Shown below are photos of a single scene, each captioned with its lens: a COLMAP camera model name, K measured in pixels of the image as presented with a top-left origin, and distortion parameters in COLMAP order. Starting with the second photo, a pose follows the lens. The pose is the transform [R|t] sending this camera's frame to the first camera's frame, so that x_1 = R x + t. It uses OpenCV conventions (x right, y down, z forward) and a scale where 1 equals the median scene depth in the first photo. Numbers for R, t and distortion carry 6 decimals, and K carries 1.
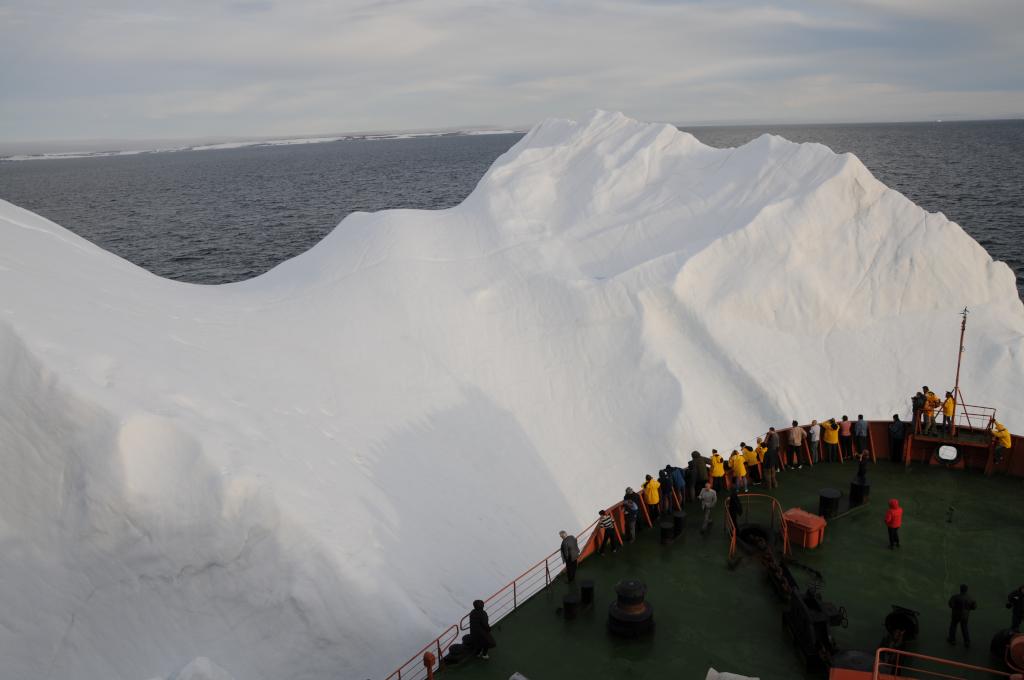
lens RADIAL K [[838.2, 0, 512.0], [0, 838.2, 340.0], [0, 0, 1]] dist [-0.160763, 0.146459]
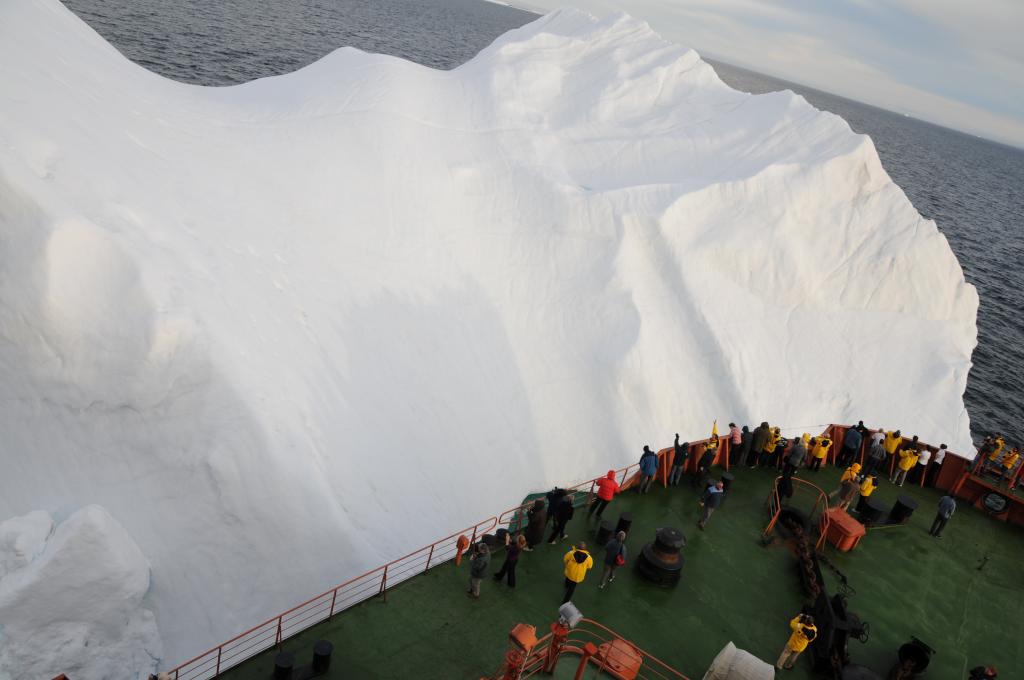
lens RADIAL K [[812.4, 0, 515.6], [0, 812.4, 343.6], [0, 0, 1]] dist [-0.165474, 0.123556]
pose [[0.961820, 0.248314, 0.115071, -0.037844], [-0.263318, 0.954234, 0.141779, -0.013983], [-0.074599, -0.166666, 0.983187, 0.067629]]
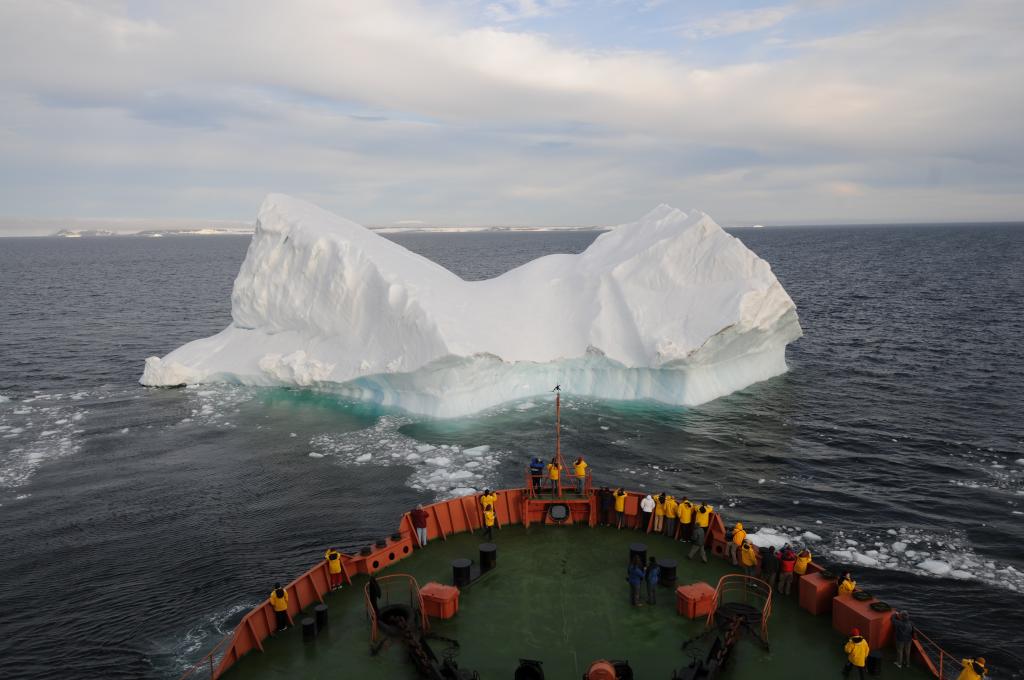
lens RADIAL K [[803.4, 0, 512.0], [0, 803.4, 340.0], [0, 0, 1]] dist [0.085053, -0.000427]
pose [[0.850286, 0.033470, -0.525255, 1.155435], [-0.101108, 0.989776, -0.100605, 0.387610], [0.516518, 0.138650, 0.844977, -1.093282]]
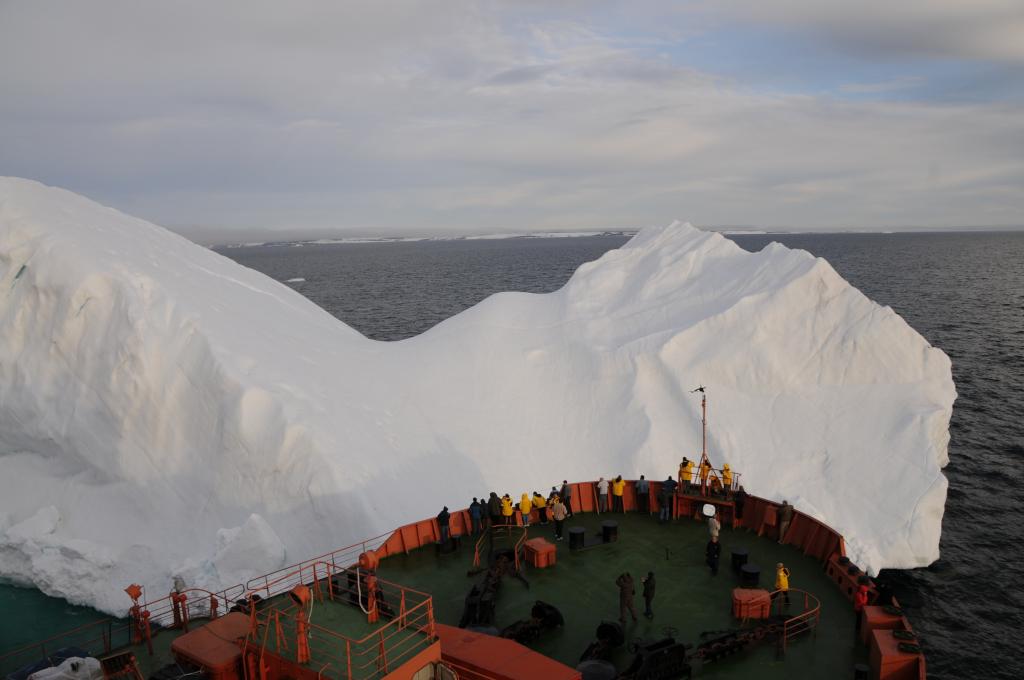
lens RADIAL K [[812.4, 0, 515.6], [0, 812.4, 343.6], [0, 0, 1]] dist [-0.165474, 0.123556]
pose [[0.952344, 0.056675, -0.299716, 0.348966], [-0.087605, 0.992010, -0.090779, 0.057349], [0.292176, 0.112710, 0.949700, -0.299652]]
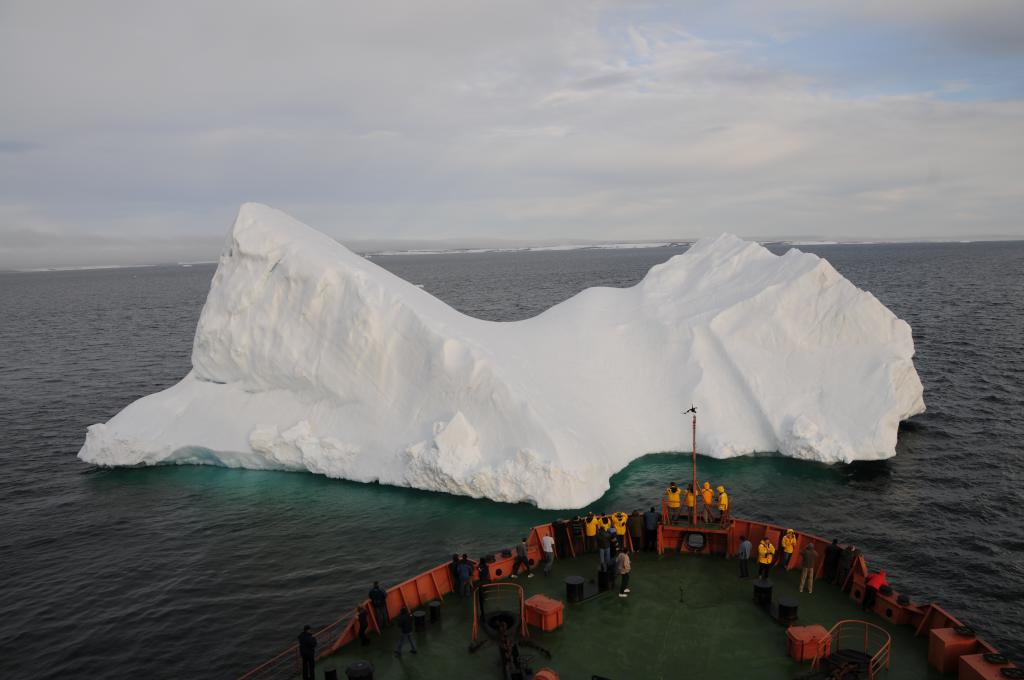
lens RADIAL K [[838.2, 0, 512.0], [0, 838.2, 340.0], [0, 0, 1]] dist [-0.160763, 0.146459]
pose [[0.927142, 0.053647, -0.370849, 0.471186], [-0.099493, 0.989418, -0.105607, 0.215937], [0.361259, 0.134809, 0.922669, -0.929629]]
